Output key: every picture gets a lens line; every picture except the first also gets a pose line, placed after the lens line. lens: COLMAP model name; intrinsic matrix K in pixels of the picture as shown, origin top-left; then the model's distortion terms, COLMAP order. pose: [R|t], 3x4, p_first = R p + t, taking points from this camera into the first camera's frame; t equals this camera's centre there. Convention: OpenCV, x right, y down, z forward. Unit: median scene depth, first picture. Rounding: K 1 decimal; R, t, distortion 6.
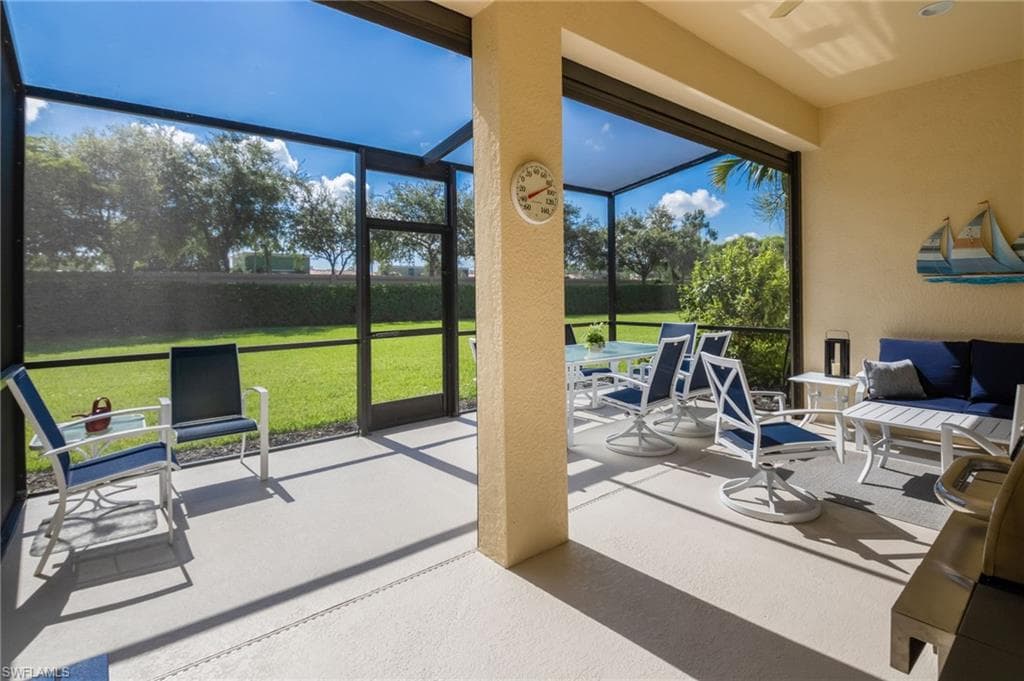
lens RADIAL K [[510.8, 0, 495.3], [0, 510.8, 301.1], [0, 0, 1]] dist [-0.003298, -0.000118]
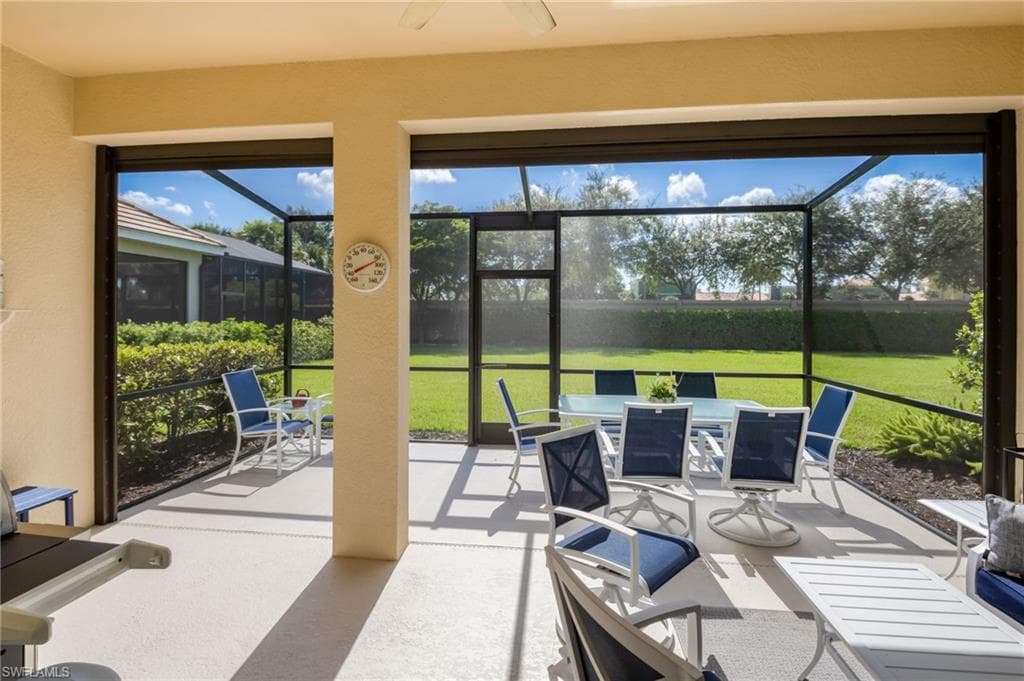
lens RADIAL K [[479.4, 0, 507.1], [0, 479.4, 337.5], [0, 0, 1]] dist [0.012921, -0.009465]
pose [[0.694844, 0.048393, -0.717530, 0.733837], [-0.021576, 0.998687, 0.046462, -0.066094], [0.718836, -0.016803, 0.694976, 0.282282]]
